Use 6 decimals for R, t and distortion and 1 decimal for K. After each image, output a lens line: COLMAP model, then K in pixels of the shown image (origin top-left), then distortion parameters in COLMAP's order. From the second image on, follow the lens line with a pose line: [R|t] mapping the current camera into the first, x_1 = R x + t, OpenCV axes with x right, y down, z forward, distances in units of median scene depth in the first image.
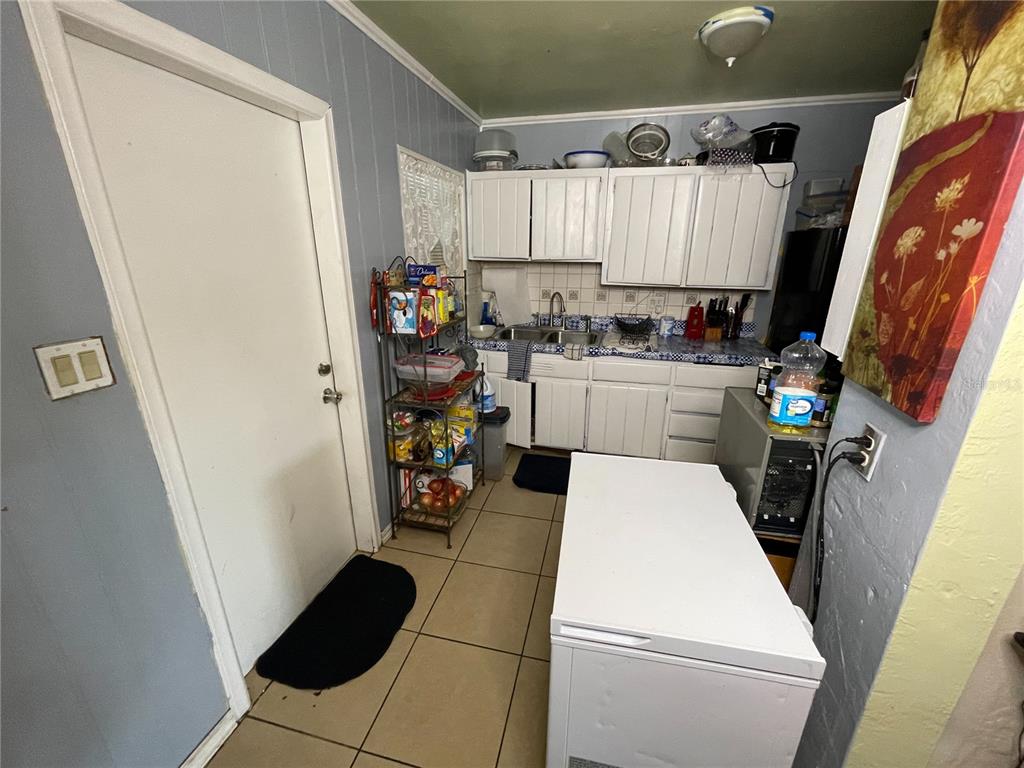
lens RADIAL K [[415.1, 0, 512.0], [0, 415.1, 384.0], [0, 0, 1]] dist [-0.008318, 0.000010]
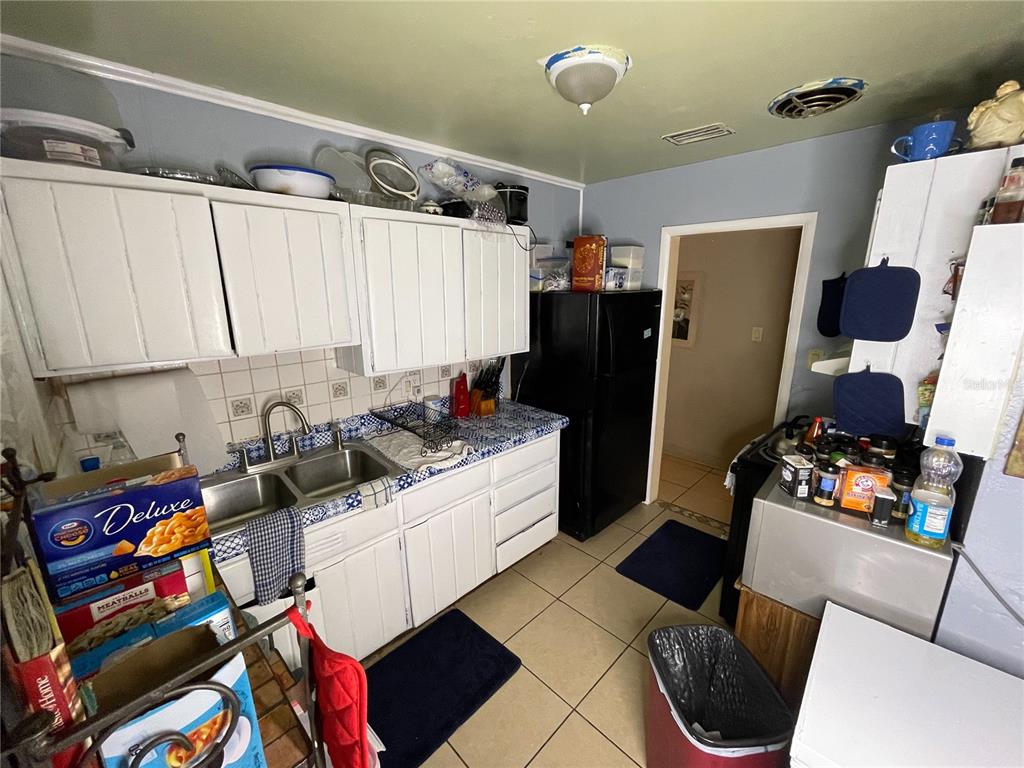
lens RADIAL K [[415.1, 0, 512.0], [0, 415.1, 384.0], [0, 0, 1]] dist [-0.008318, 0.000010]
pose [[0.519982, -0.210340, 0.827874, -0.213708], [0.273794, 0.959111, 0.071716, -0.224578], [-0.809108, 0.189376, 0.556310, 0.480739]]
